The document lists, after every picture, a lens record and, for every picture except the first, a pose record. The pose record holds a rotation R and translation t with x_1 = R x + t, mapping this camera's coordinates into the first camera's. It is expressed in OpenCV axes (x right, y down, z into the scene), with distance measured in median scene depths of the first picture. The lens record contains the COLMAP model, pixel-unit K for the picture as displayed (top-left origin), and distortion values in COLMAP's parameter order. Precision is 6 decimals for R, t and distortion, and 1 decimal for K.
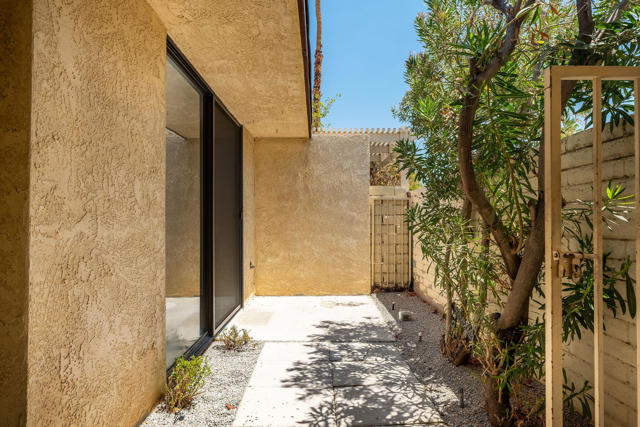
lens RADIAL K [[357.1, 0, 319.4], [0, 357.1, 215.8], [0, 0, 1]] dist [0.003988, 0.000506]
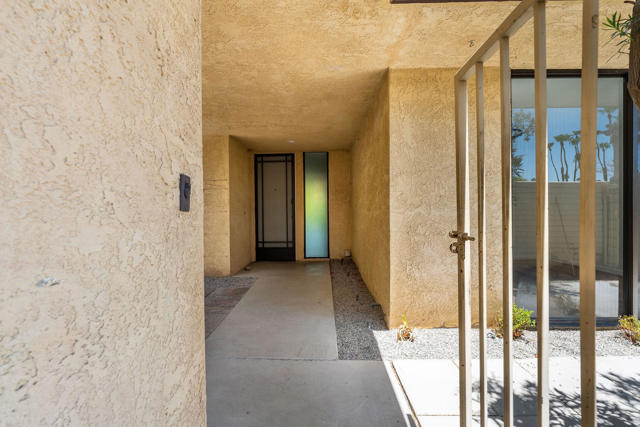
lens RADIAL K [[291.9, 0, 317.4], [0, 291.9, 211.5], [0, 0, 1]] dist [-0.009831, 0.001550]
pose [[-0.011825, 0.012513, -0.999852, 0.603451], [0.025226, 0.999607, 0.012212, 0.001647], [0.999612, -0.025078, -0.012137, 0.211684]]
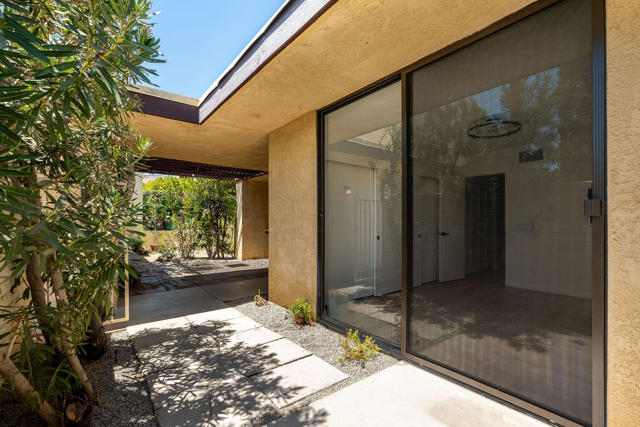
lens RADIAL K [[291.9, 0, 317.3], [0, 291.9, 216.0], [0, 0, 1]] dist [-0.009831, 0.001550]
pose [[-0.792816, -0.011107, -0.609360, 0.353848], [0.011484, 0.999384, -0.033157, 0.028942], [0.609353, -0.033285, -0.792200, 1.752603]]
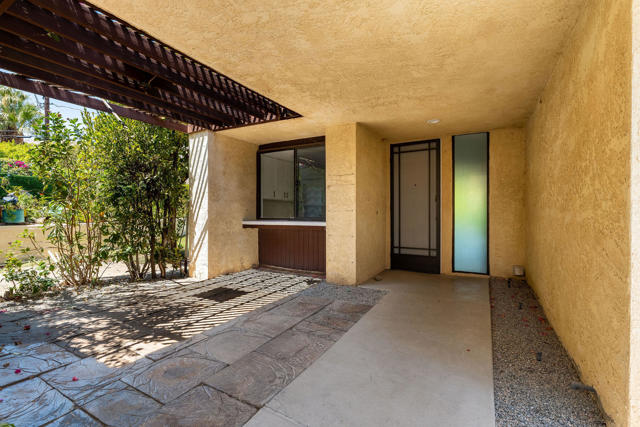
lens RADIAL K [[291.9, 0, 320.3], [0, 291.9, 211.3], [0, 0, 1]] dist [-0.009831, 0.001550]
pose [[-0.483320, 0.009595, -0.875391, 0.267386], [0.017035, 0.999854, 0.001554, 0.007046], [0.875278, -0.014161, -0.483413, 0.232447]]
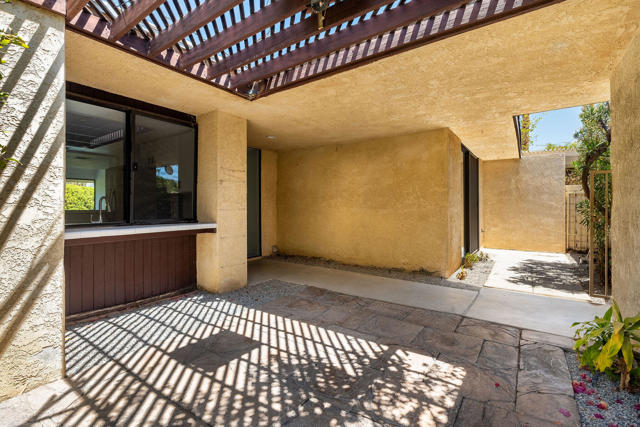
lens RADIAL K [[291.9, 0, 321.2], [0, 291.9, 205.4], [0, 0, 1]] dist [-0.009831, 0.001550]
pose [[0.812580, 0.004301, -0.582834, 0.022019], [0.003191, 0.999925, 0.011828, -0.026776], [0.582841, -0.011471, 0.812505, -1.322693]]
